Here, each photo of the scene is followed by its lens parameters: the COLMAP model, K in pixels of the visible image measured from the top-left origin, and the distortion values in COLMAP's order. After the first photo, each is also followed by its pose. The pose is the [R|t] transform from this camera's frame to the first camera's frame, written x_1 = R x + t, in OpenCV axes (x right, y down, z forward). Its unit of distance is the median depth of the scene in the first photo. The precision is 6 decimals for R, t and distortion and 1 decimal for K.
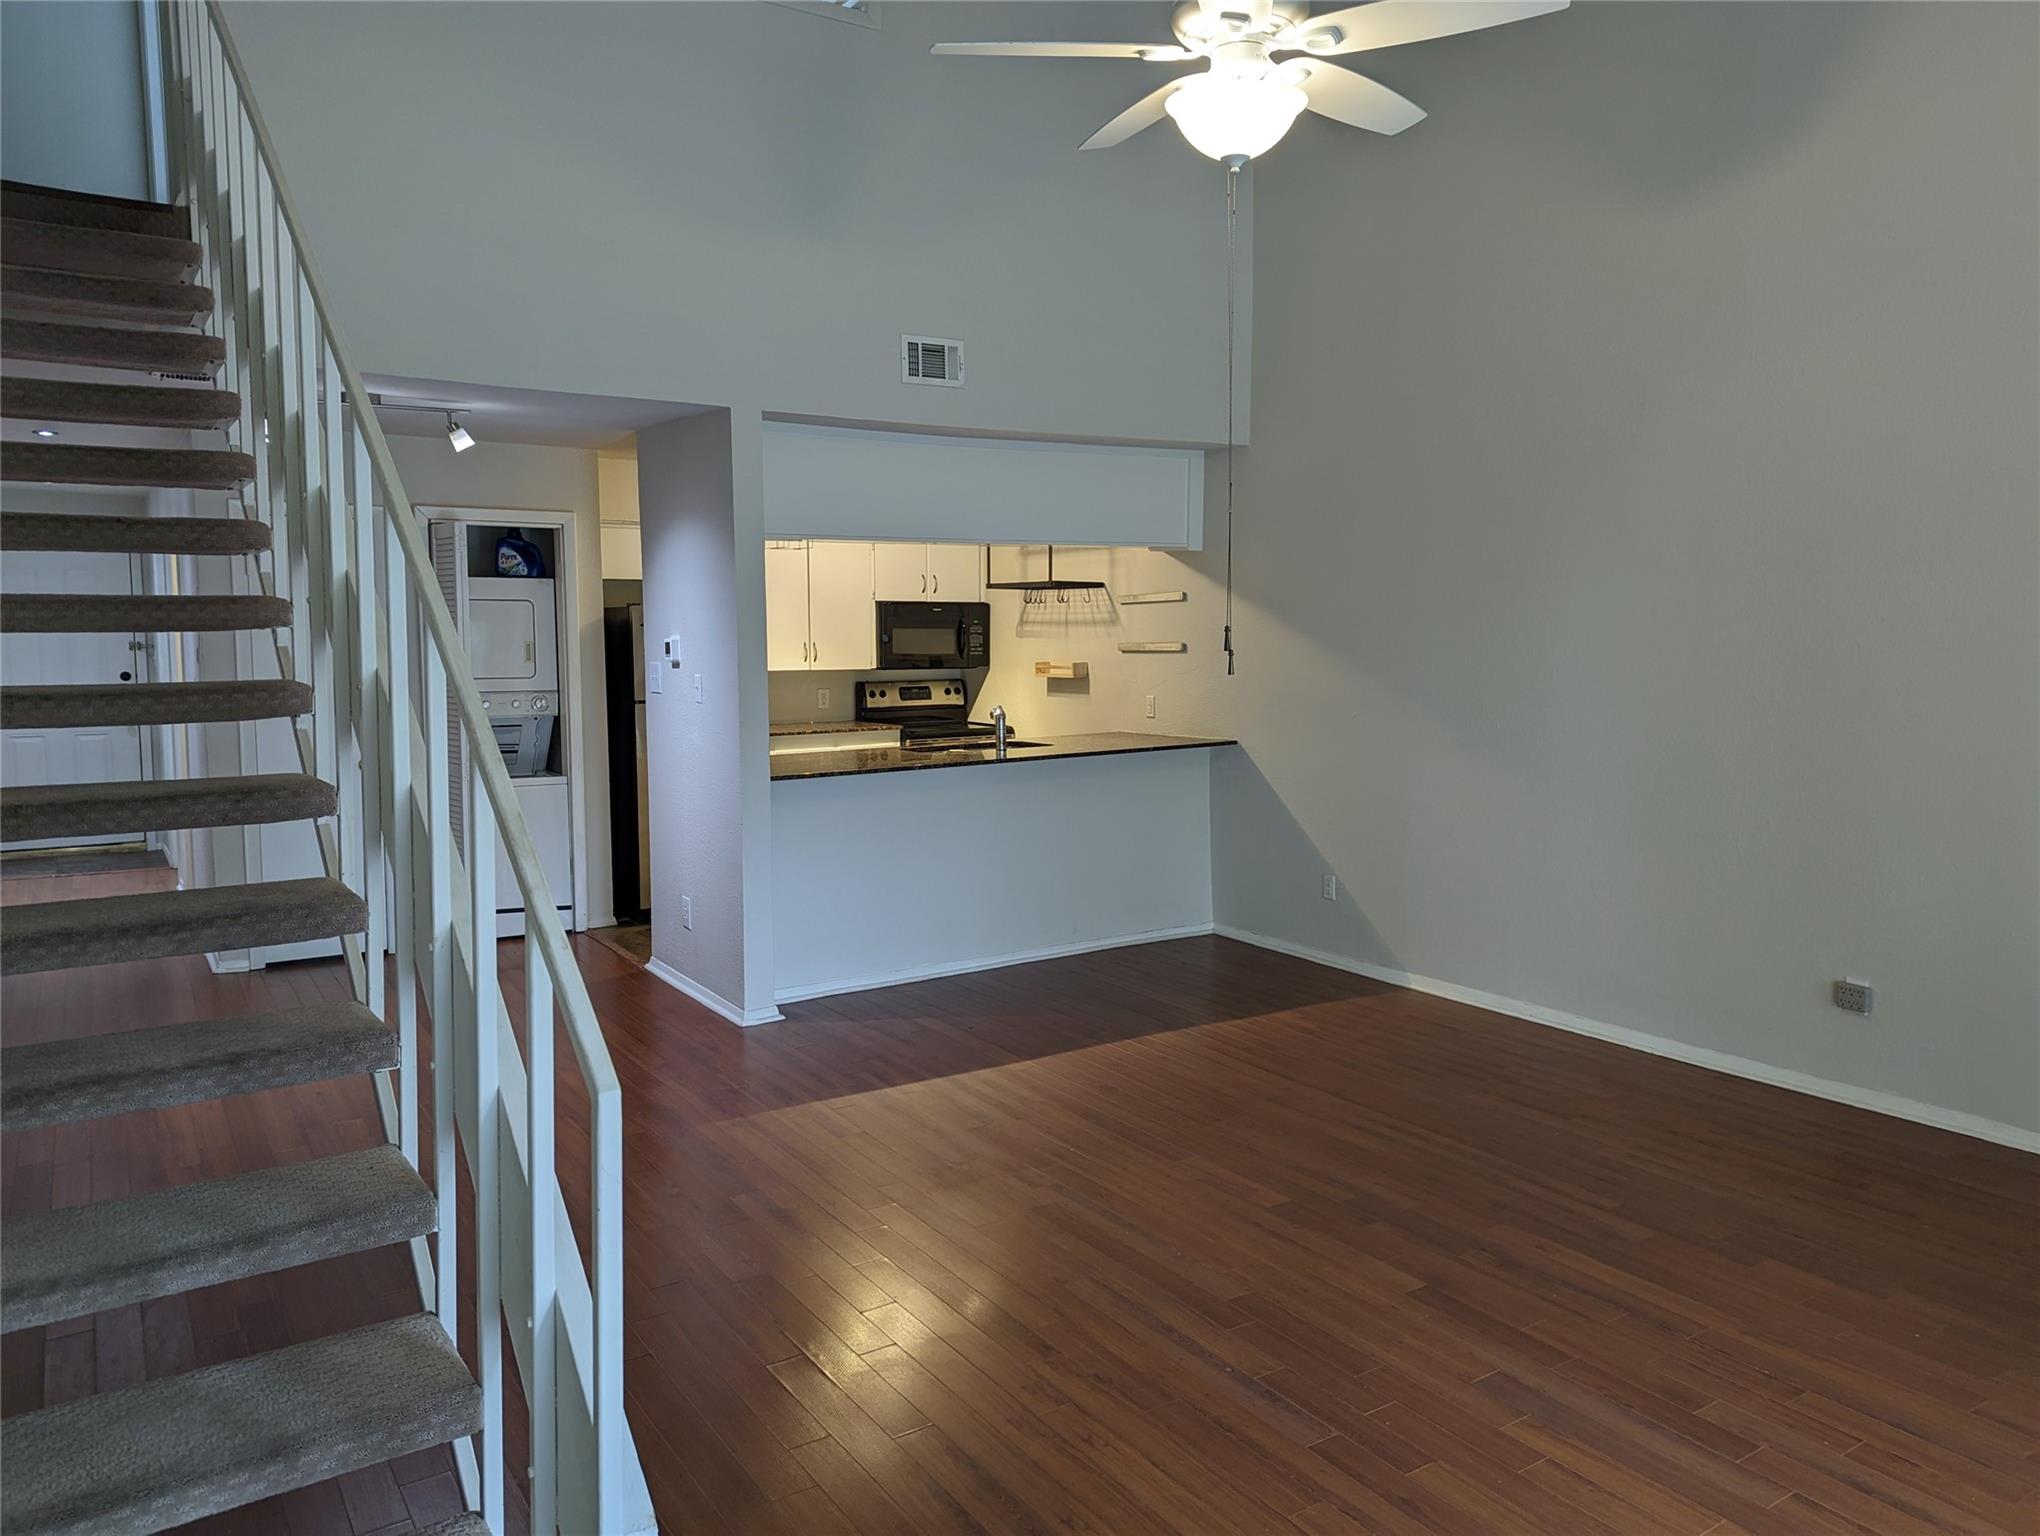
lens RADIAL K [[1438.1, 0, 1045.4], [0, 1438.1, 743.7], [0, 0, 1]] dist [0.047806, -0.033212]
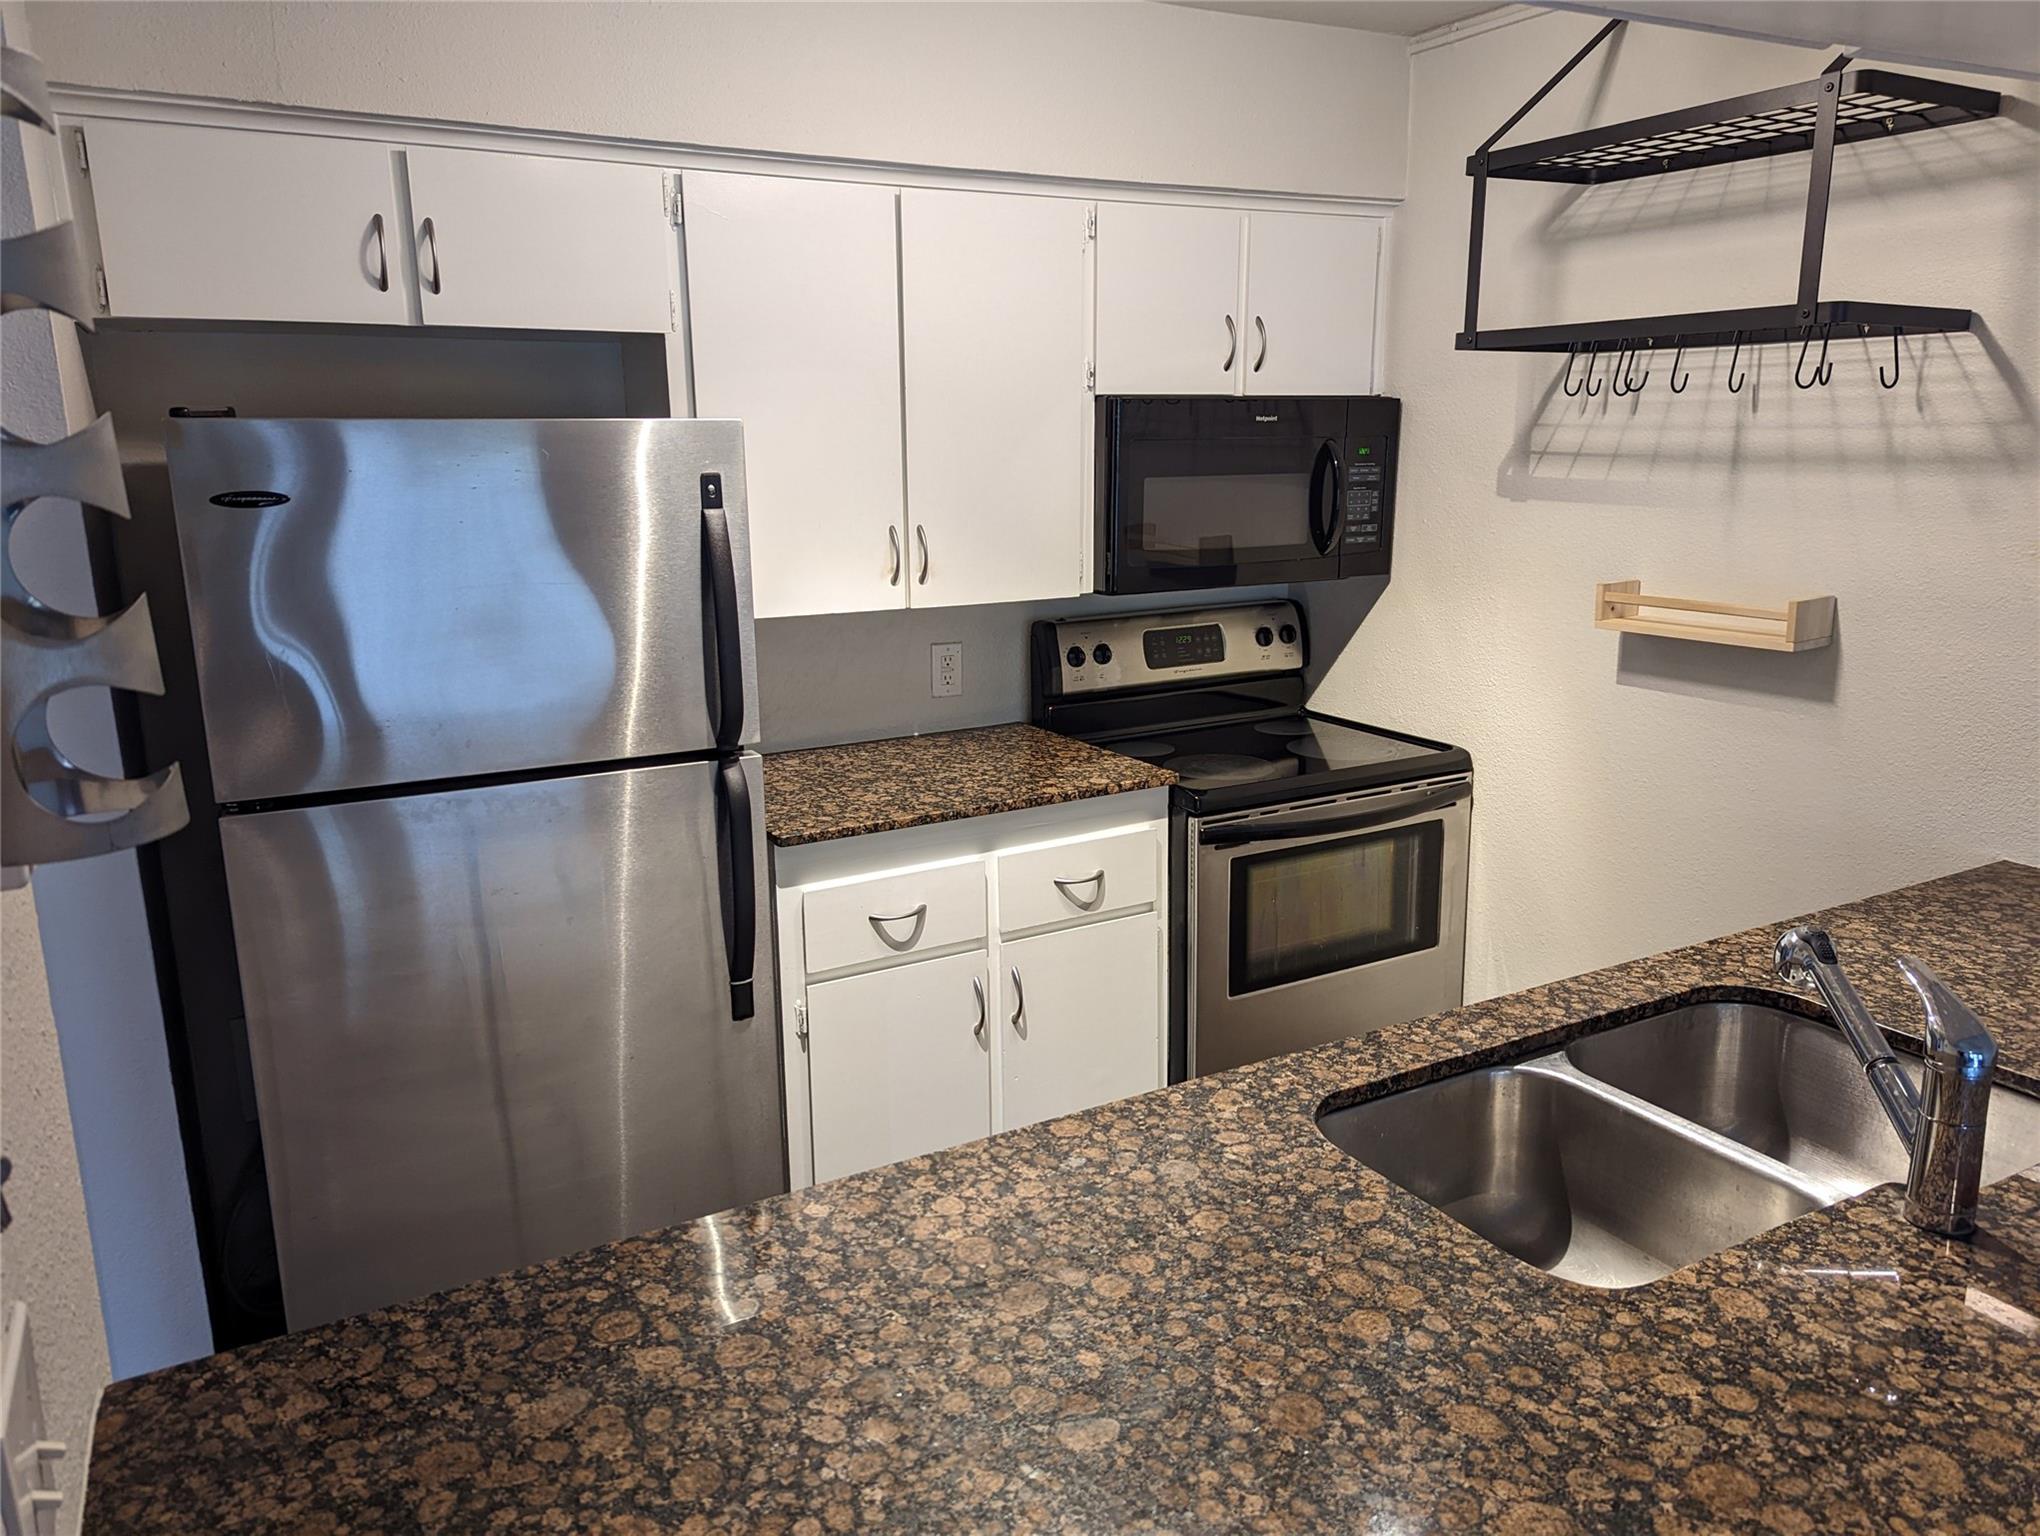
lens RADIAL K [[1438.1, 0, 1006.9], [0, 1438.1, 774.3], [0, 0, 1]] dist [0.047806, -0.033212]
pose [[0.994661, 0.015575, -0.102019, -0.119817], [0.000214, 0.988233, 0.152955, -0.073351], [0.103200, -0.152160, 0.982953, 0.756962]]
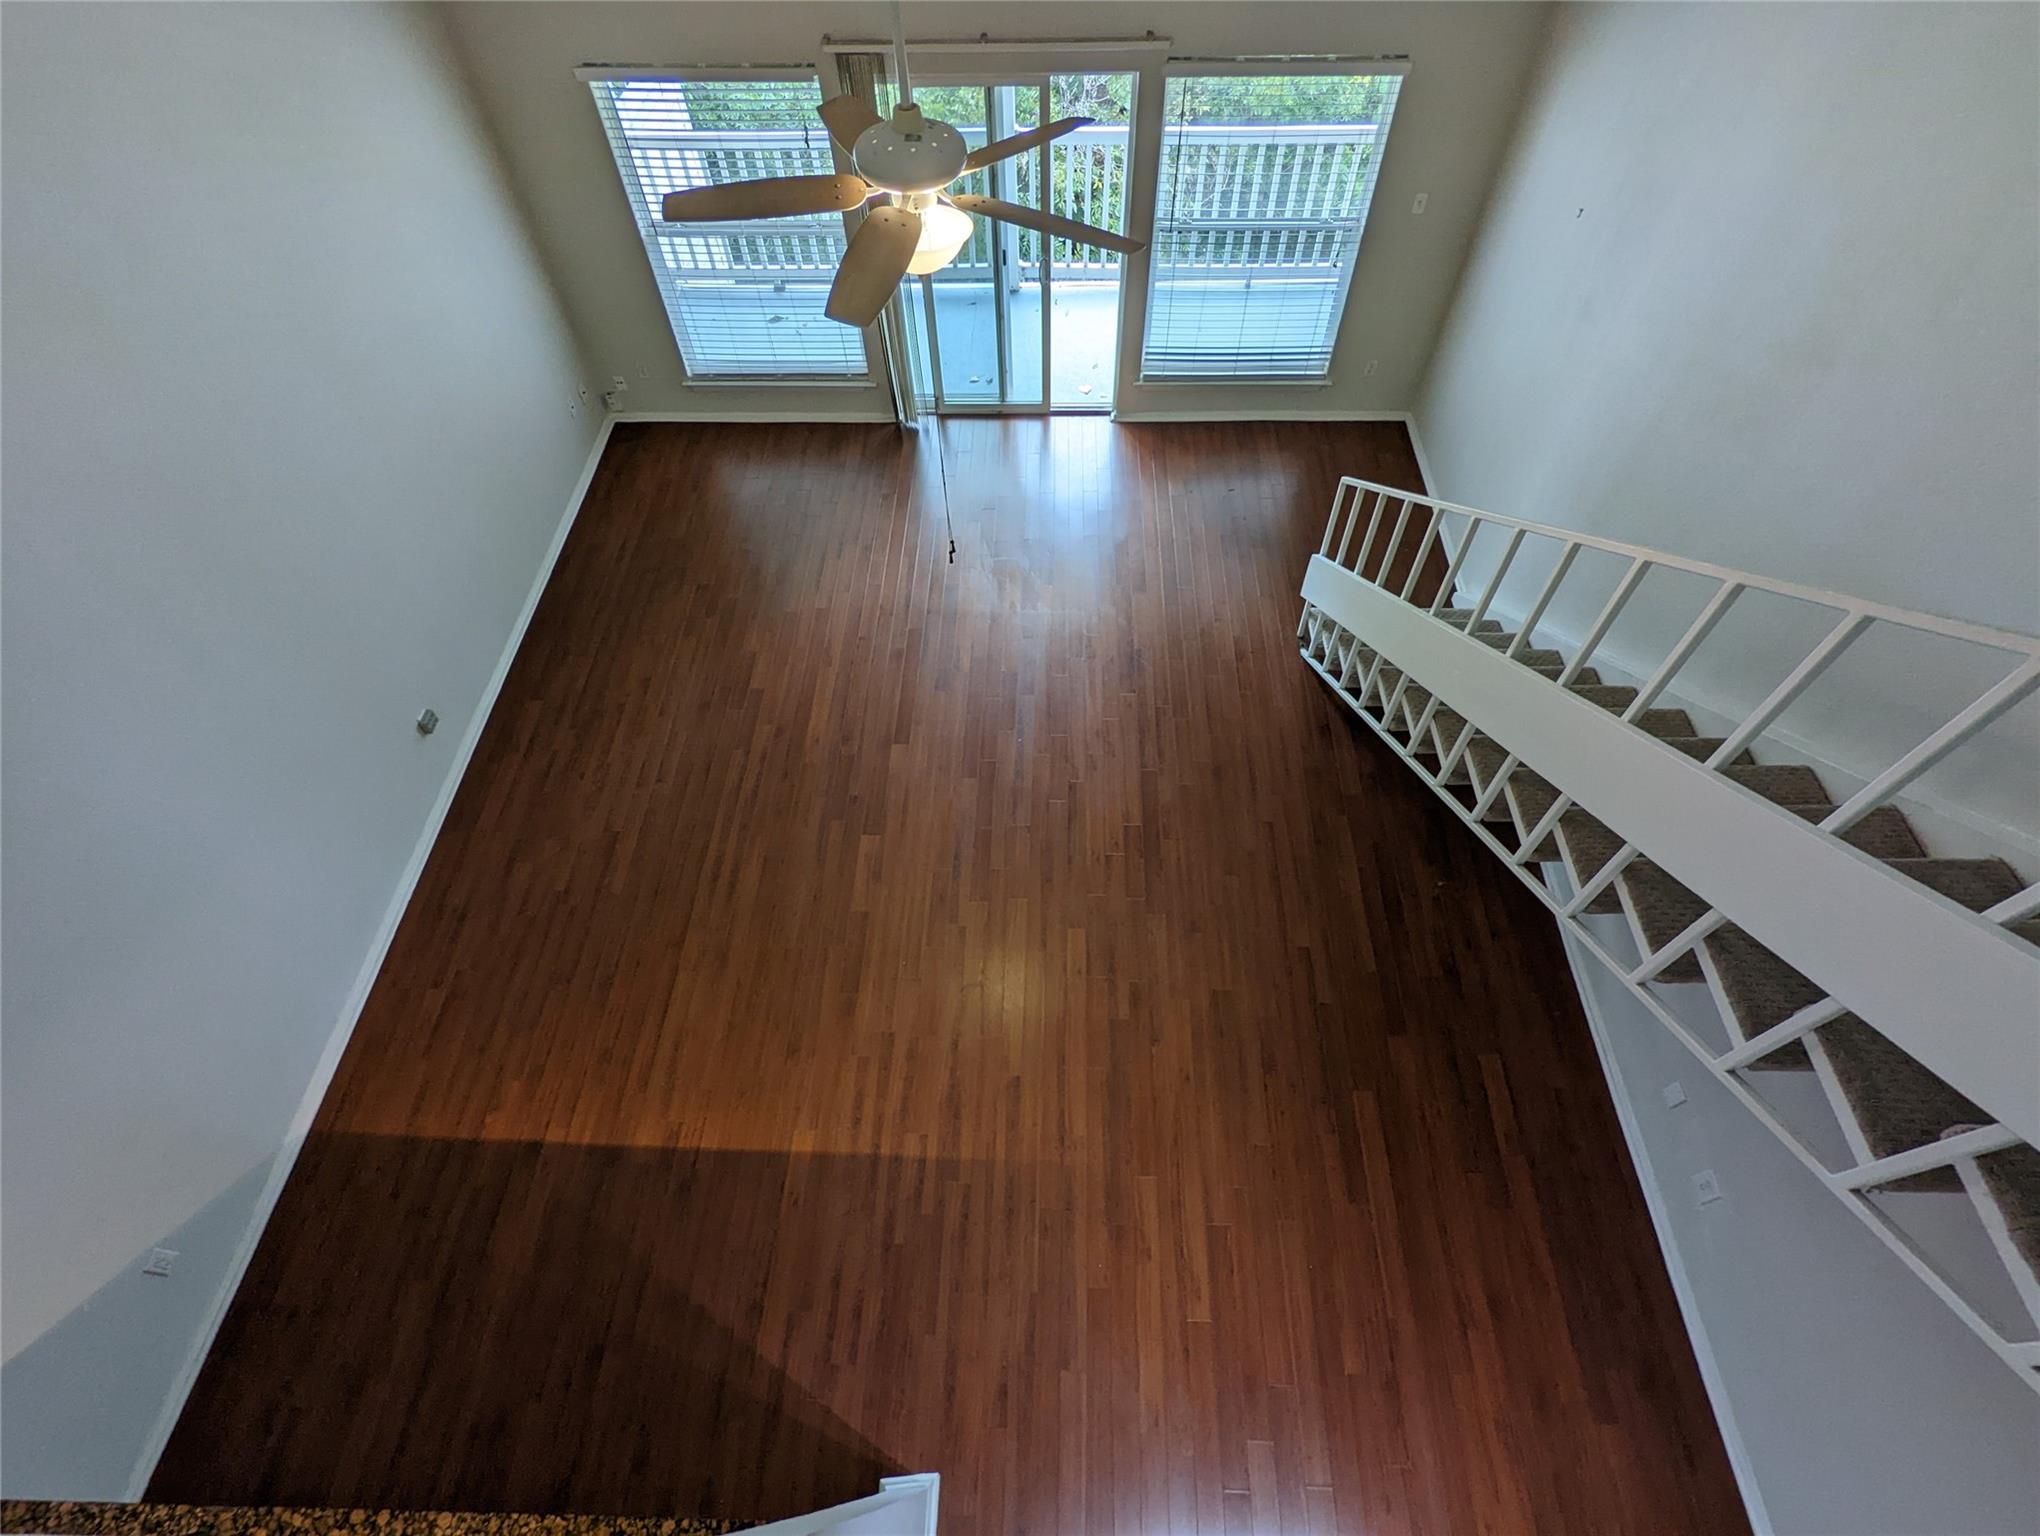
lens RADIAL K [[970.3, 0, 1025.8], [0, 970.3, 765.5], [0, 0, 1]] dist [0.002834, 0.001470]
pose [[-0.812289, -0.467672, 0.348524, -0.195073], [0.064723, 0.521584, 0.850742, -0.386840], [-0.579652, 0.713606, -0.393408, 0.683952]]
